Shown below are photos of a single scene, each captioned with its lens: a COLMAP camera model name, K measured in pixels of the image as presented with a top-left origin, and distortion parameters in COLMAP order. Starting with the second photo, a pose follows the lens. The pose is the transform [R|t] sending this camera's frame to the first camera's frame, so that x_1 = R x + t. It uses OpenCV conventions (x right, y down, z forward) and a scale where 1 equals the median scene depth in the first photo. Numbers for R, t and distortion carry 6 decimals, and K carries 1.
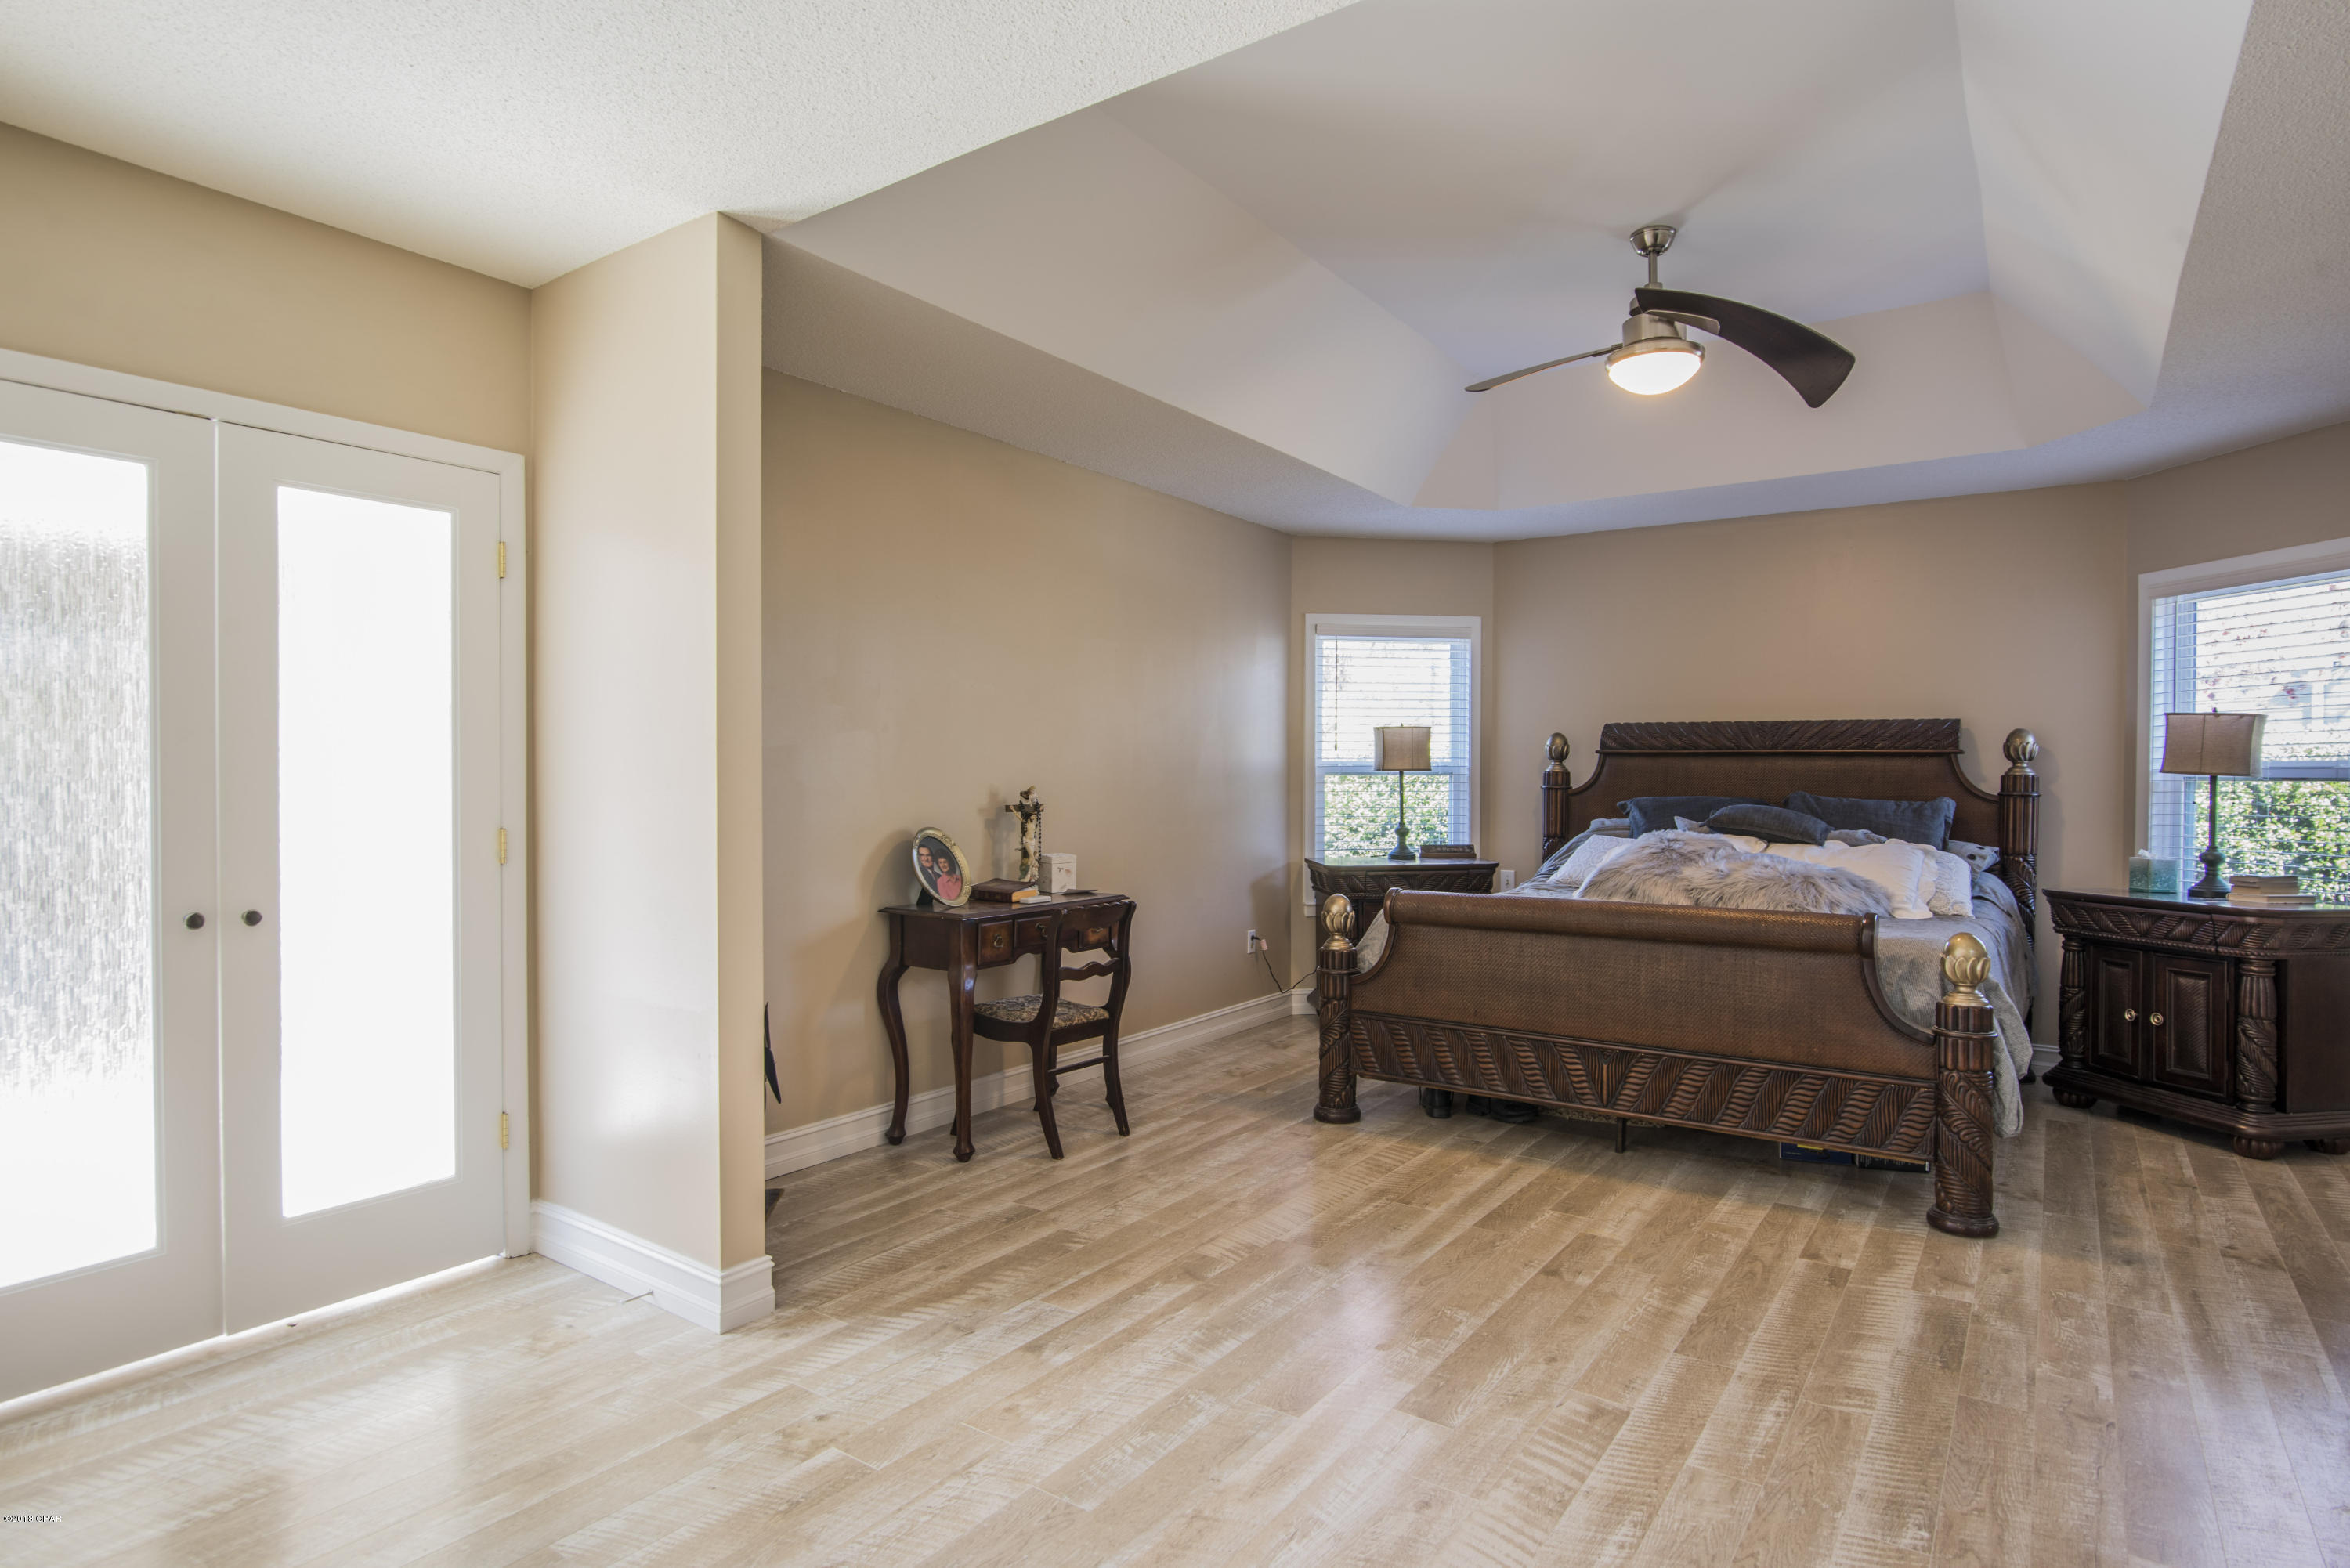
lens RADIAL K [[1243.7, 0, 1179.3], [0, 1243.7, 795.9], [0, 0, 1]] dist [-0.003105, -0.002869]
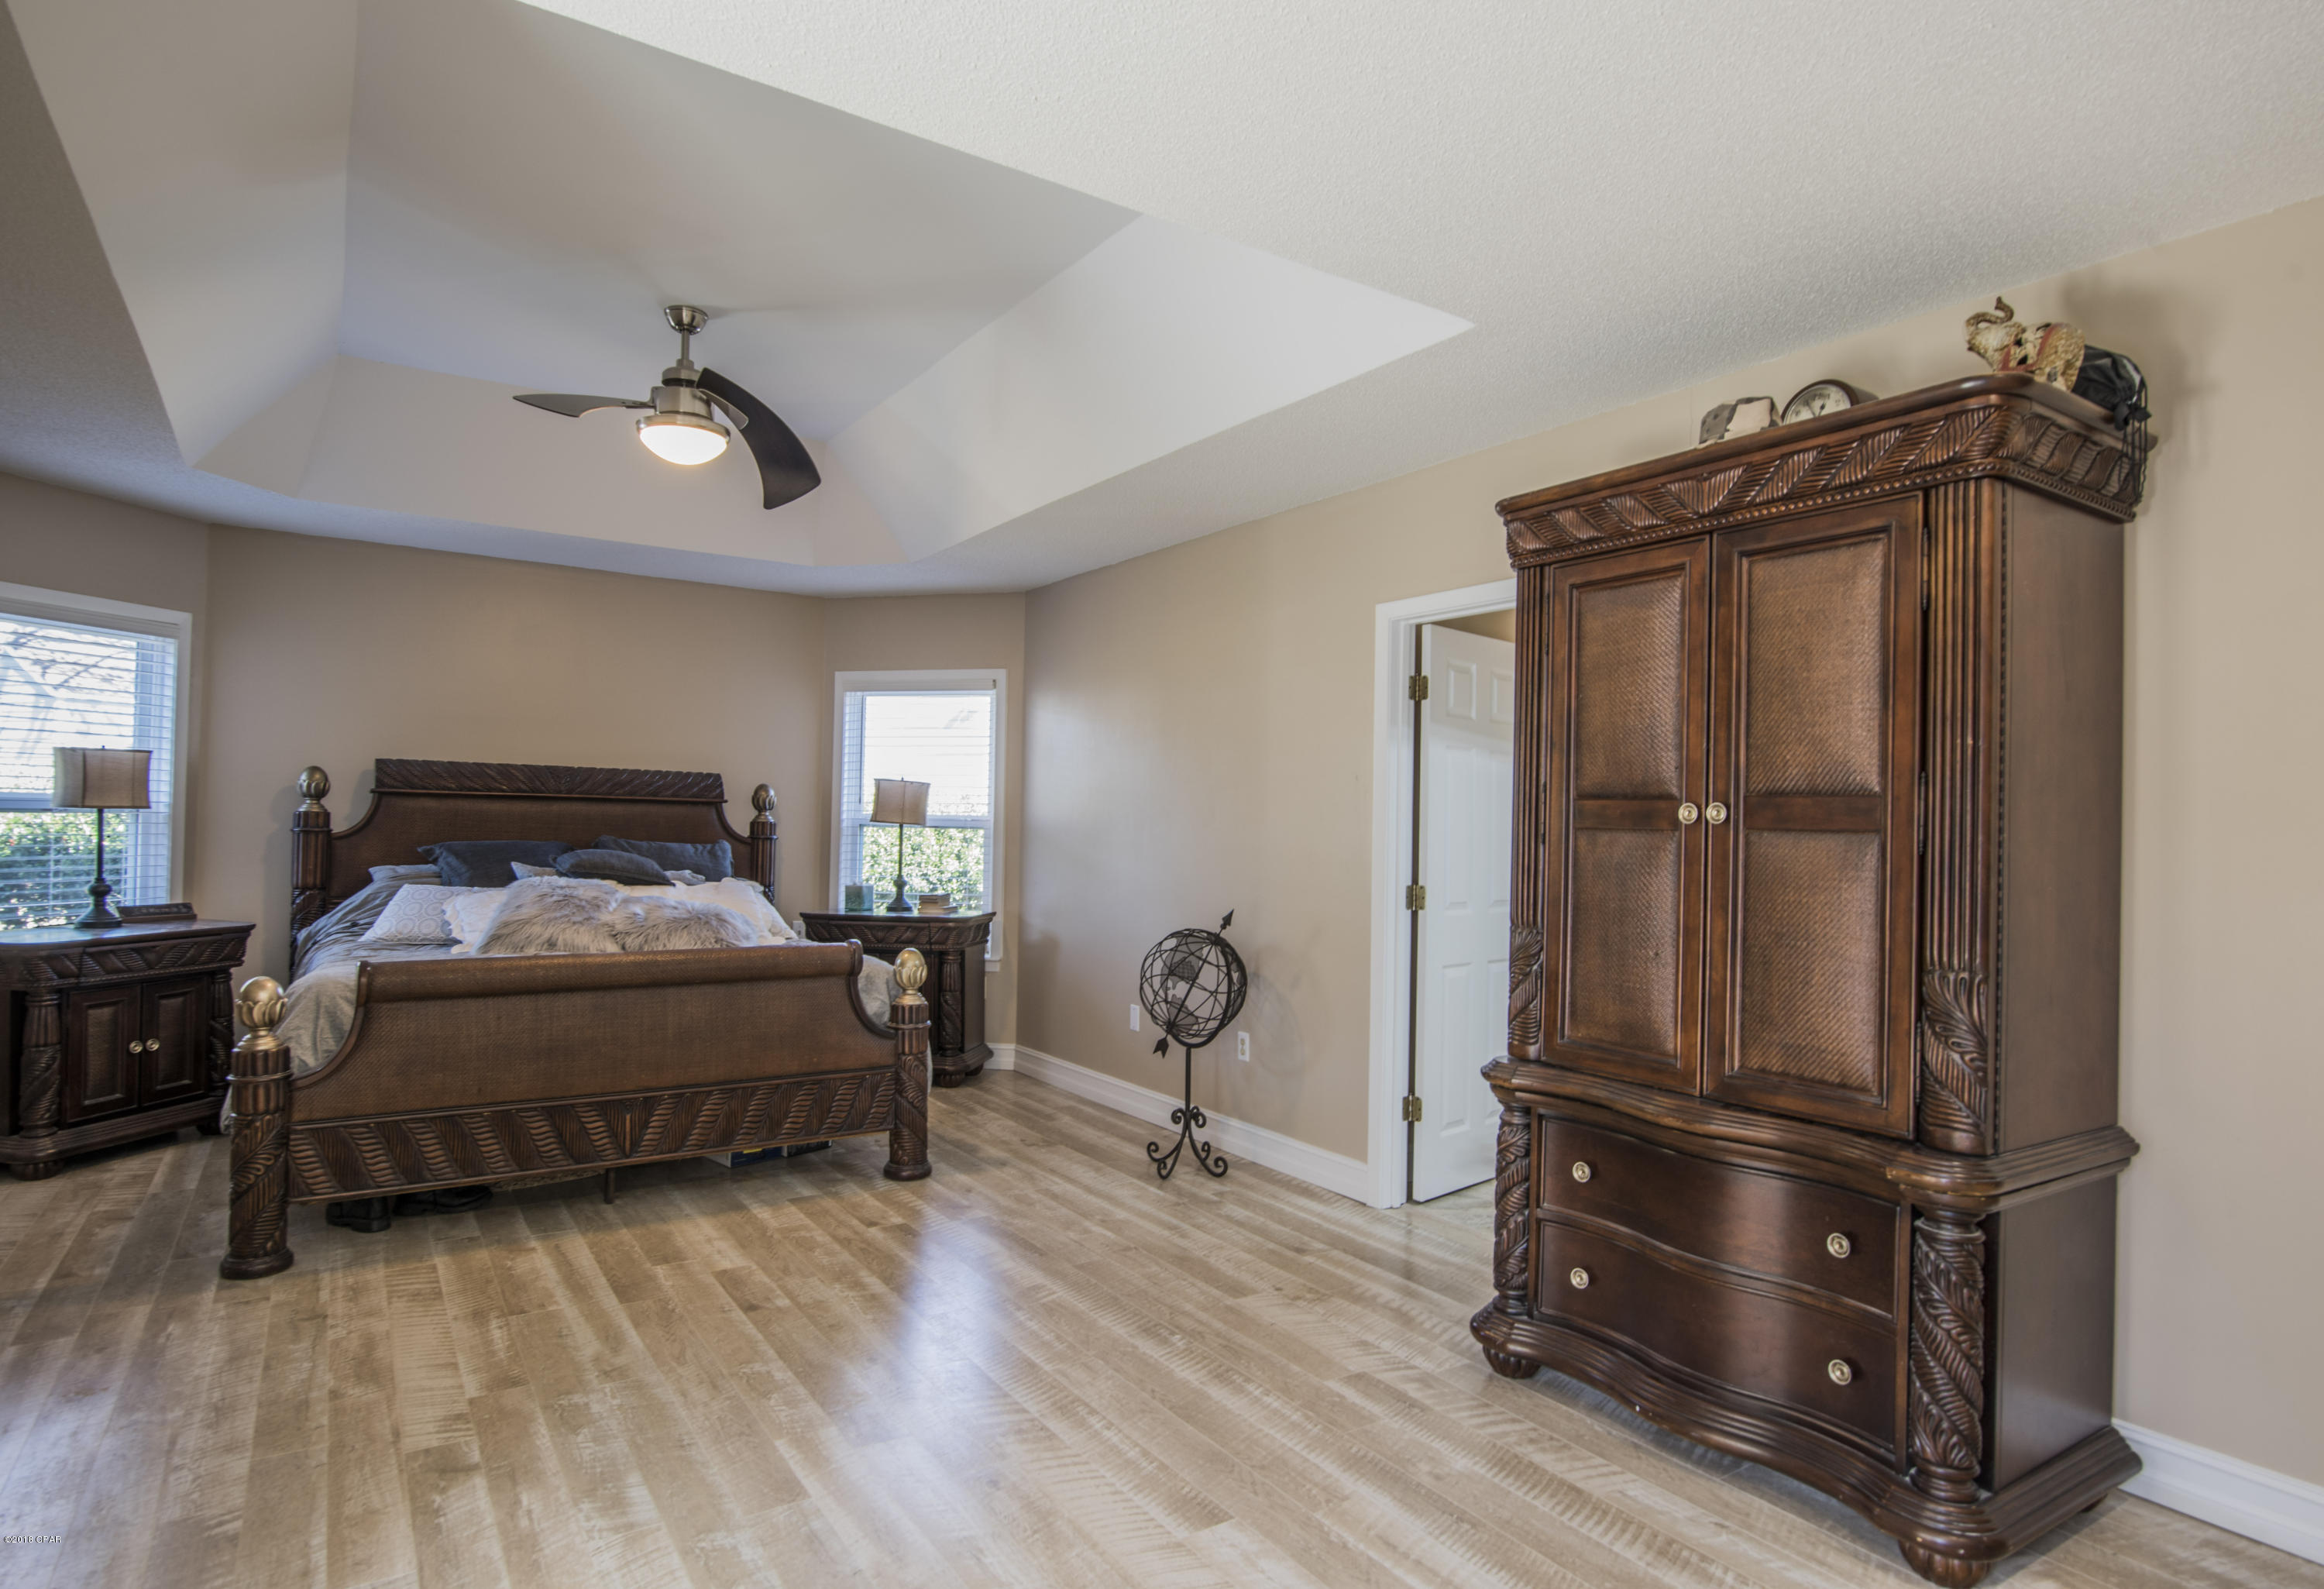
lens RADIAL K [[1255.6, 0, 1154.3], [0, 1255.6, 793.4], [0, 0, 1]] dist [-0.017495, 0.003015]
pose [[0.369497, 0.026734, 0.928847, -0.448307], [-0.000755, 0.999594, -0.028469, -0.013253], [-0.929232, 0.009818, 0.369368, 0.239299]]
